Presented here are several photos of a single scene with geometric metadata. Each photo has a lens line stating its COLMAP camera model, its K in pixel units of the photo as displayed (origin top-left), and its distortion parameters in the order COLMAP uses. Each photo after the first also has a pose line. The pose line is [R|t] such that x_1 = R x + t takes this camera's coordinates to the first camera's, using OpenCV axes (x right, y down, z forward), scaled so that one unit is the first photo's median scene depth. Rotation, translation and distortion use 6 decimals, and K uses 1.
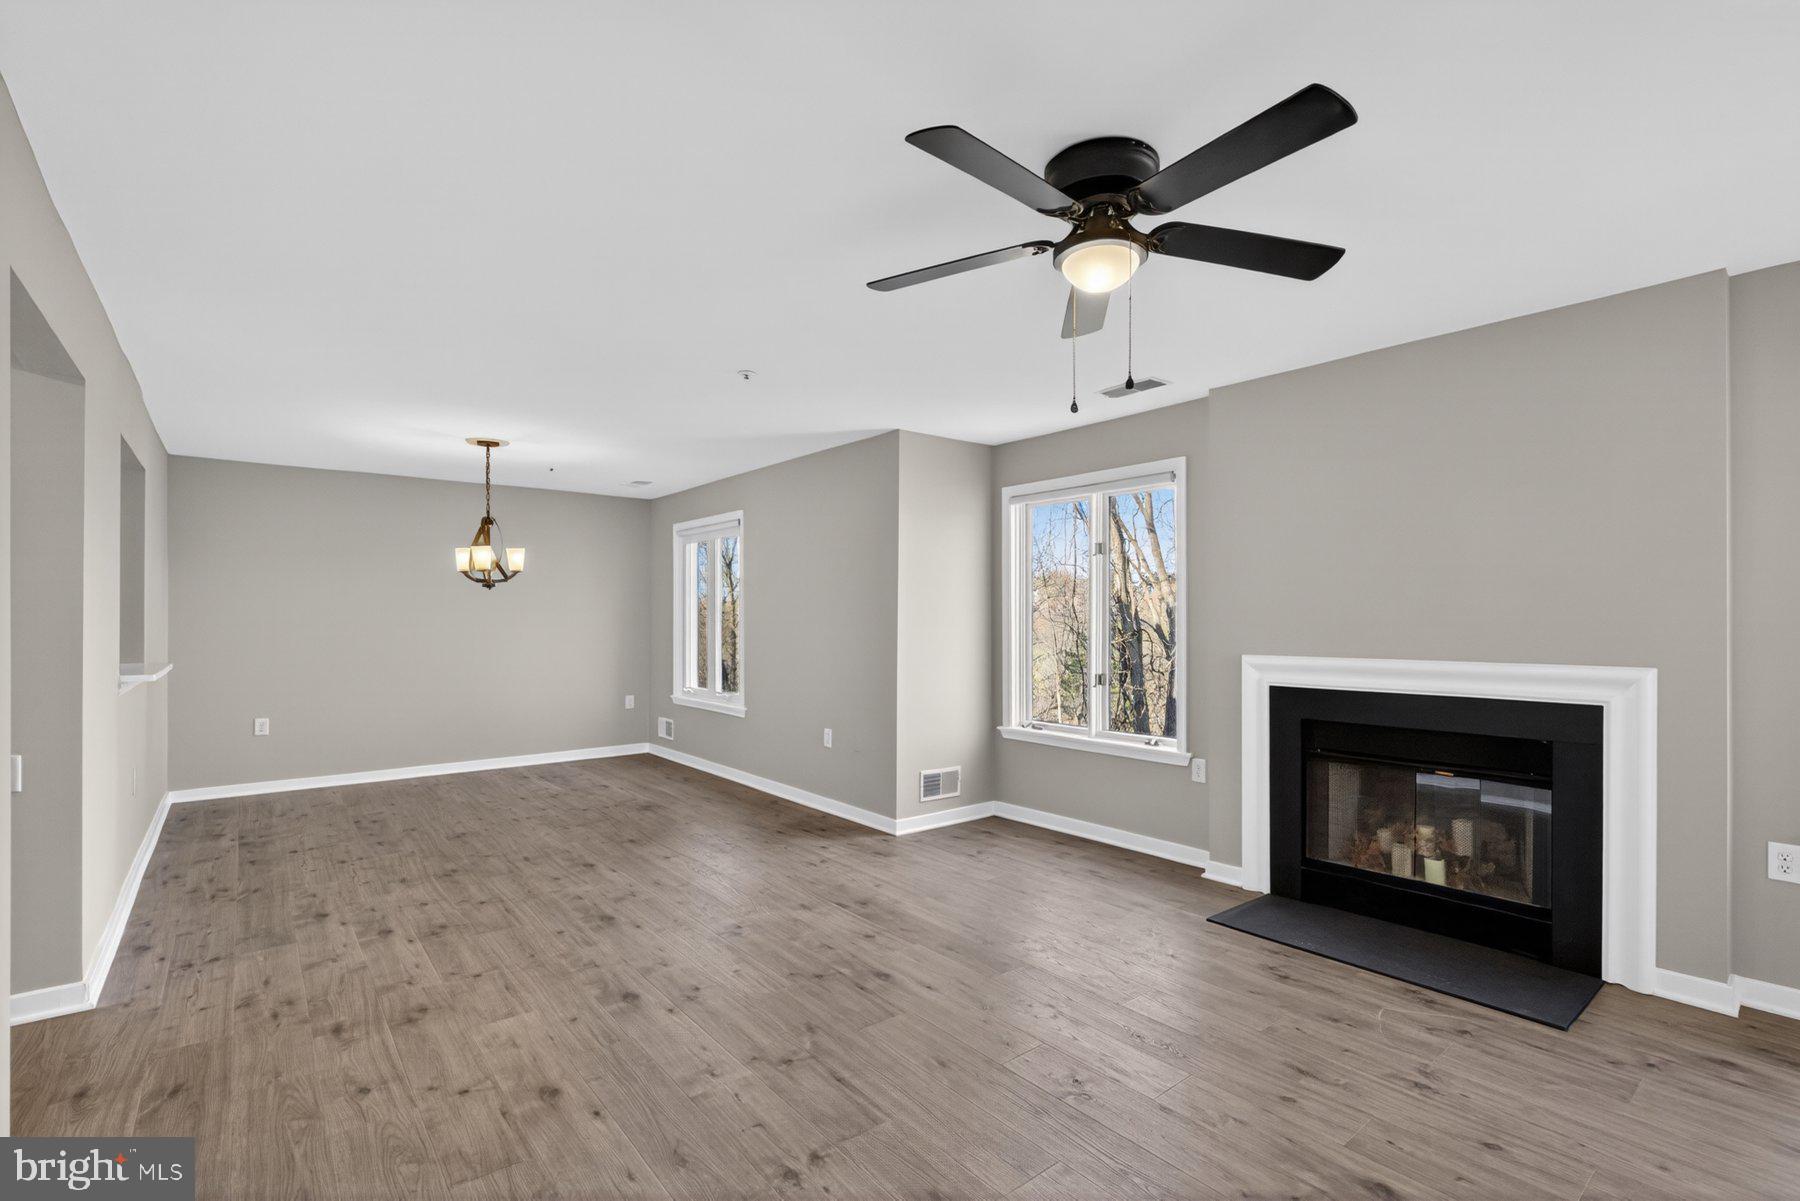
lens RADIAL K [[816.9, 0, 904.6], [0, 816.9, 616.7], [0, 0, 1]] dist [-0.000703, -0.000543]
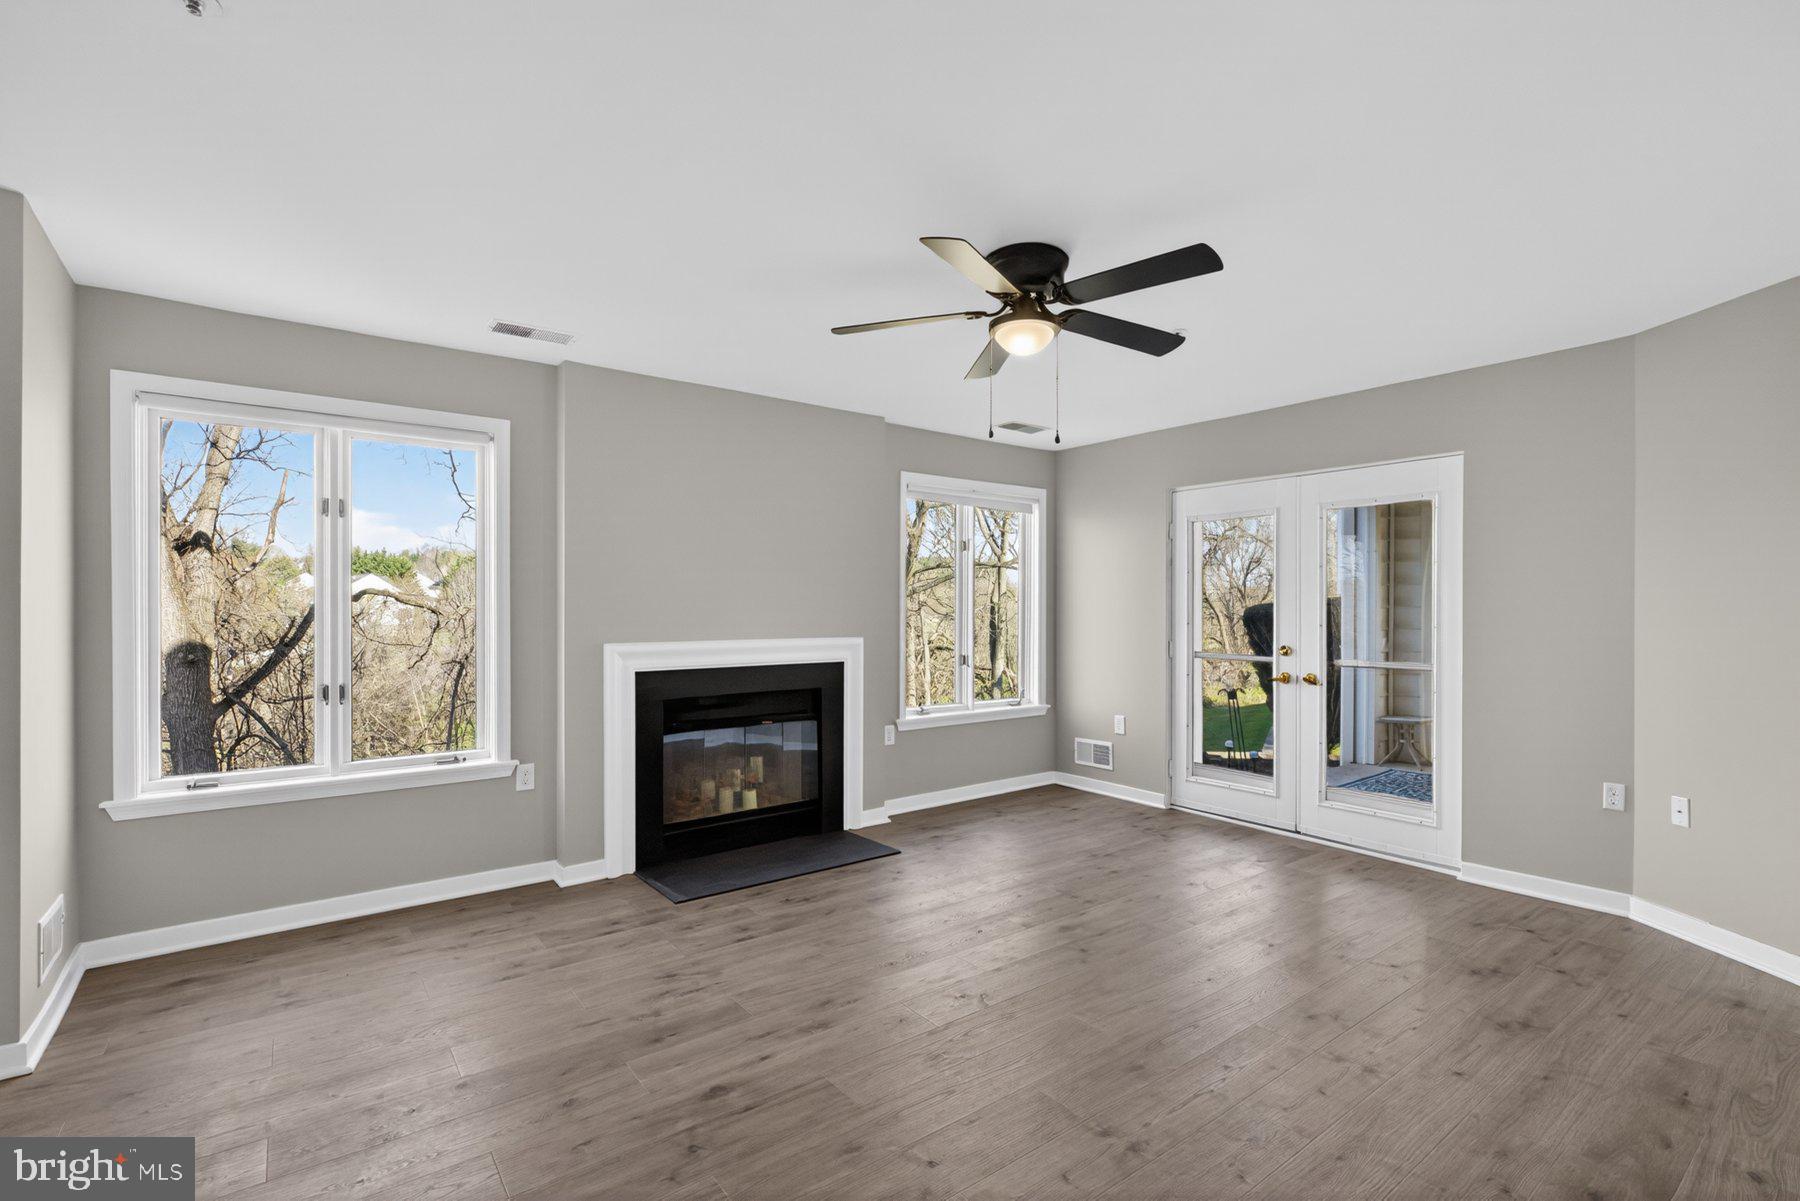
lens RADIAL K [[817.6, 0, 899.5], [0, 817.6, 626.4], [0, 0, 1]] dist [-0.005039, -0.000377]
pose [[0.038168, -0.018996, 0.999091, -0.518899], [-0.001618, 0.999817, 0.019072, 0.005715], [-0.999270, -0.002344, 0.038130, 0.564190]]
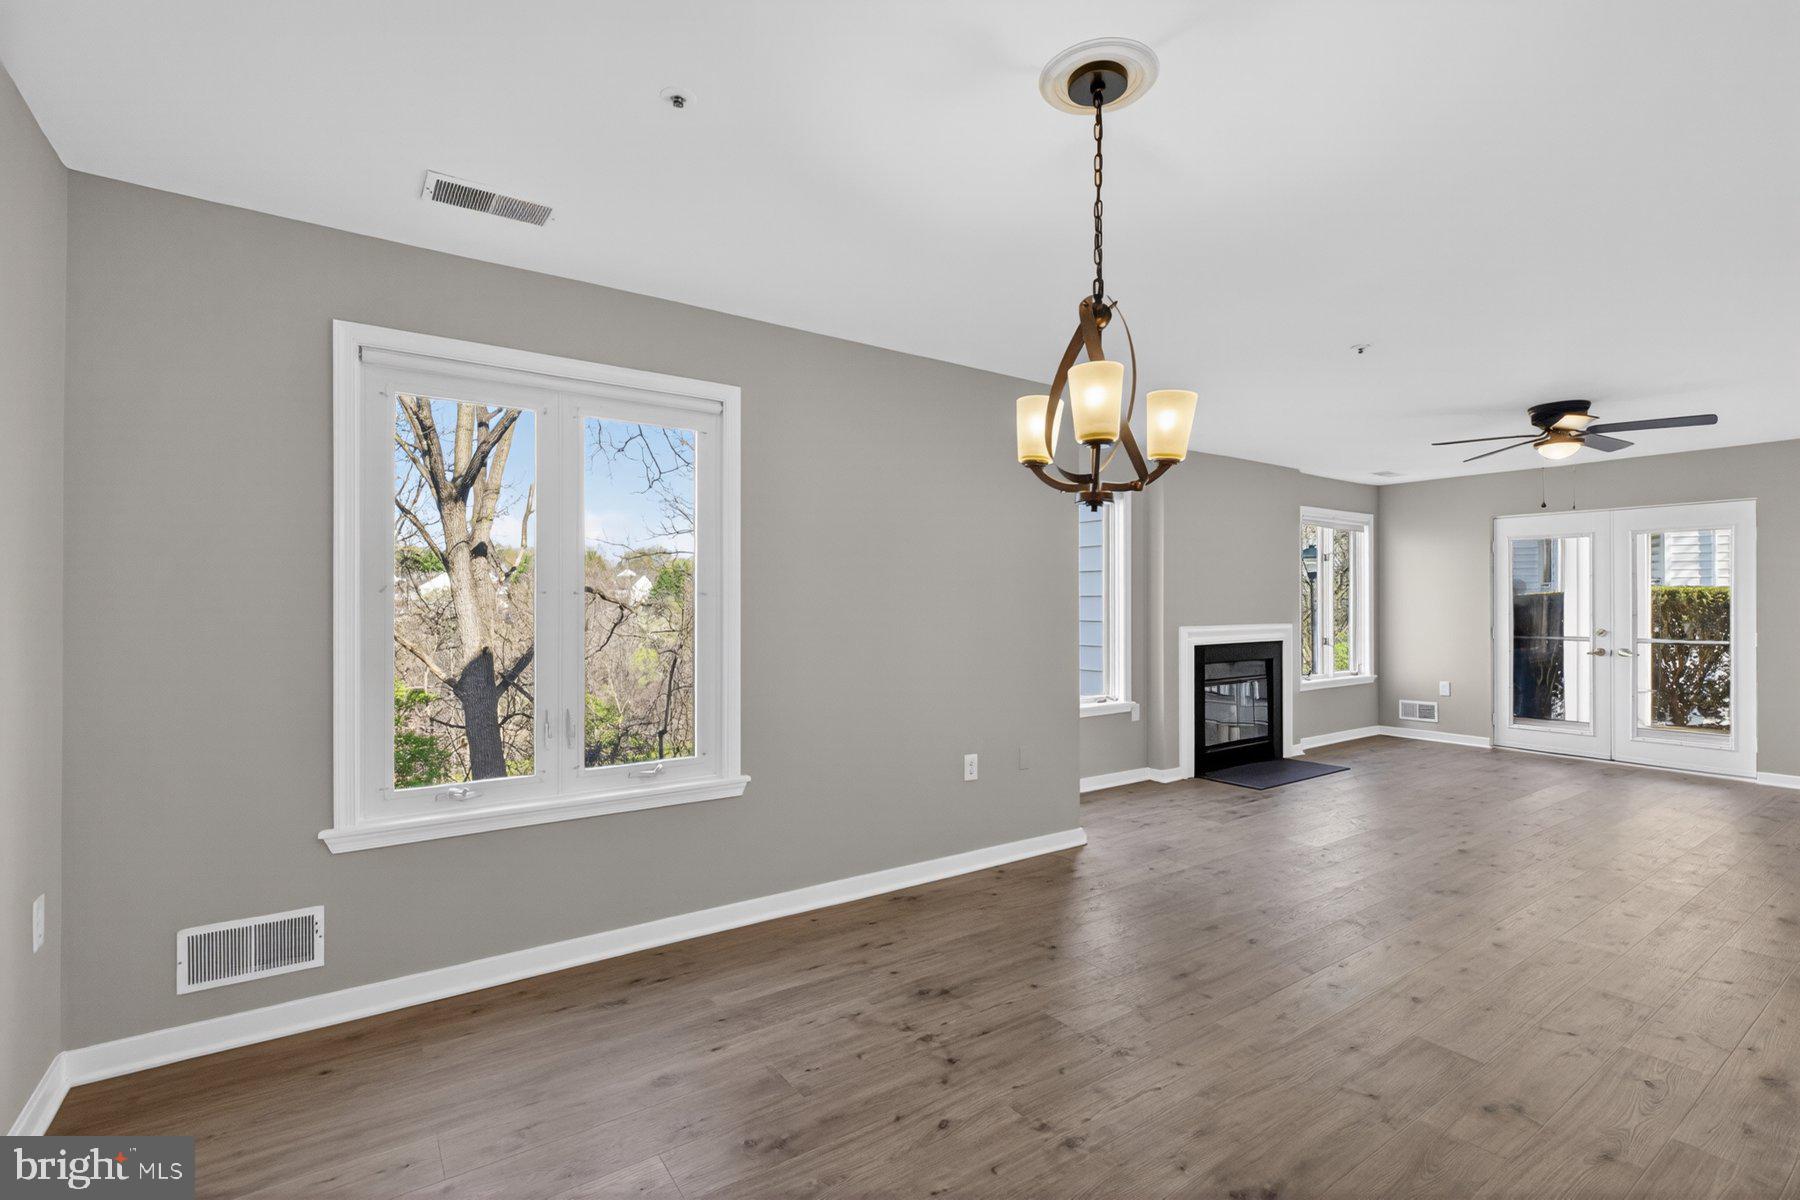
lens RADIAL K [[816.9, 0, 904.6], [0, 816.9, 616.2], [0, 0, 1]] dist [-0.000703, -0.000543]
pose [[0.071447, -0.011869, 0.997374, -1.056200], [-0.000180, 0.999929, 0.011912, 0.008393], [-0.997444, -0.001031, 0.071439, 1.305841]]
